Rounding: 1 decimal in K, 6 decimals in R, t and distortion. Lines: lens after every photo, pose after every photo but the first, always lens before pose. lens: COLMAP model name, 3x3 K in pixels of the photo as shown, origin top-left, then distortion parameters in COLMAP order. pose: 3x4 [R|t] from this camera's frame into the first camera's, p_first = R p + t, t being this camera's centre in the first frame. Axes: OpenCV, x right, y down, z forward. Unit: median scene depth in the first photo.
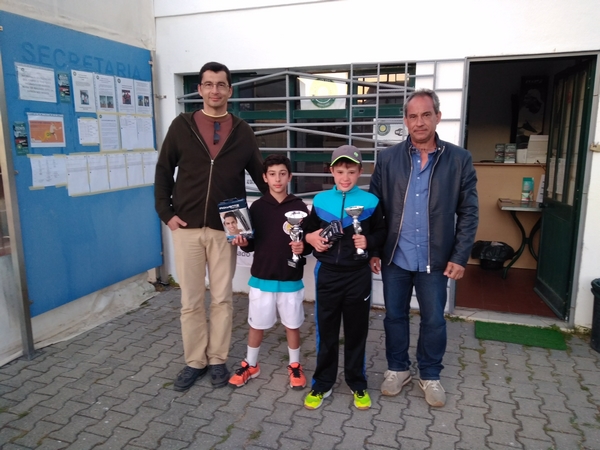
lens RADIAL K [[467.3, 0, 307.6], [0, 467.3, 232.0], [0, 0, 1]] dist [0.047152, -0.066407]
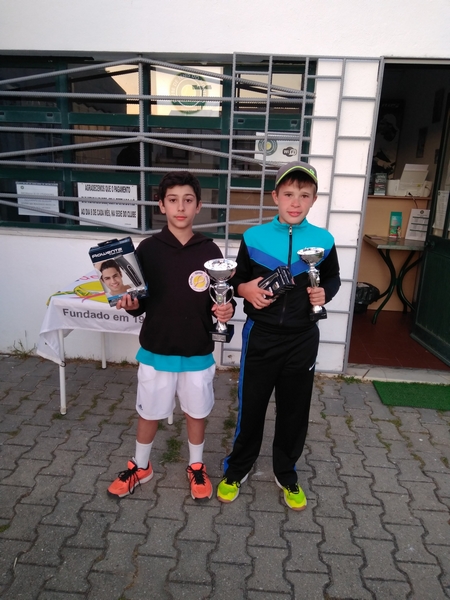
lens RADIAL K [[467.3, 0, 223.7], [0, 467.3, 306.7], [0, 0, 1]] dist [0.047152, -0.066407]
pose [[0.971032, -0.032010, 0.236797, -0.111079], [0.009223, 0.995269, 0.096720, -0.032925], [-0.238772, -0.091734, 0.966733, 0.251753]]
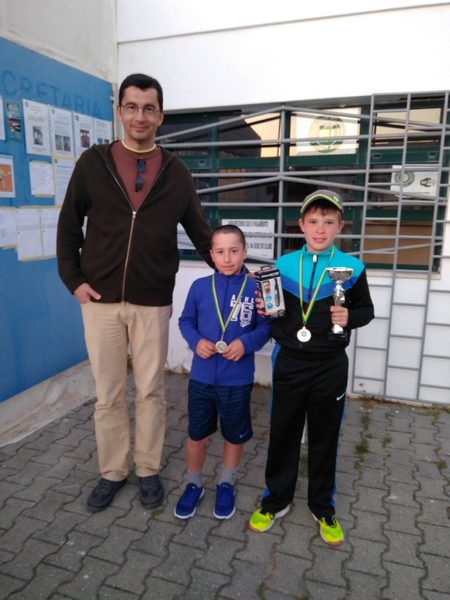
lens RADIAL K [[475.5, 0, 224.0], [0, 475.5, 304.7], [0, 0, 1]] dist [0.051962, -0.079408]
pose [[0.999872, 0.007630, -0.014062, -0.141895], [-0.007481, 0.999916, 0.010572, -0.012018], [0.014141, -0.010466, 0.999845, 0.189078]]
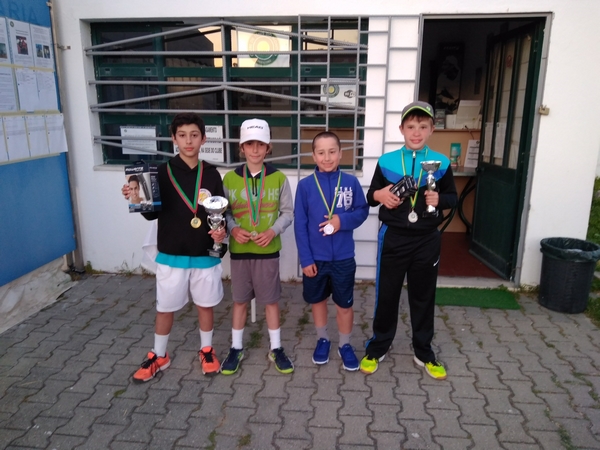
lens RADIAL K [[467.3, 0, 307.6], [0, 467.3, 232.0], [0, 0, 1]] dist [0.047152, -0.066407]
pose [[0.974067, -0.050597, 0.220532, -0.110352], [0.037034, 0.997184, 0.065212, -0.002489], [-0.223211, -0.055353, 0.973197, 0.097021]]
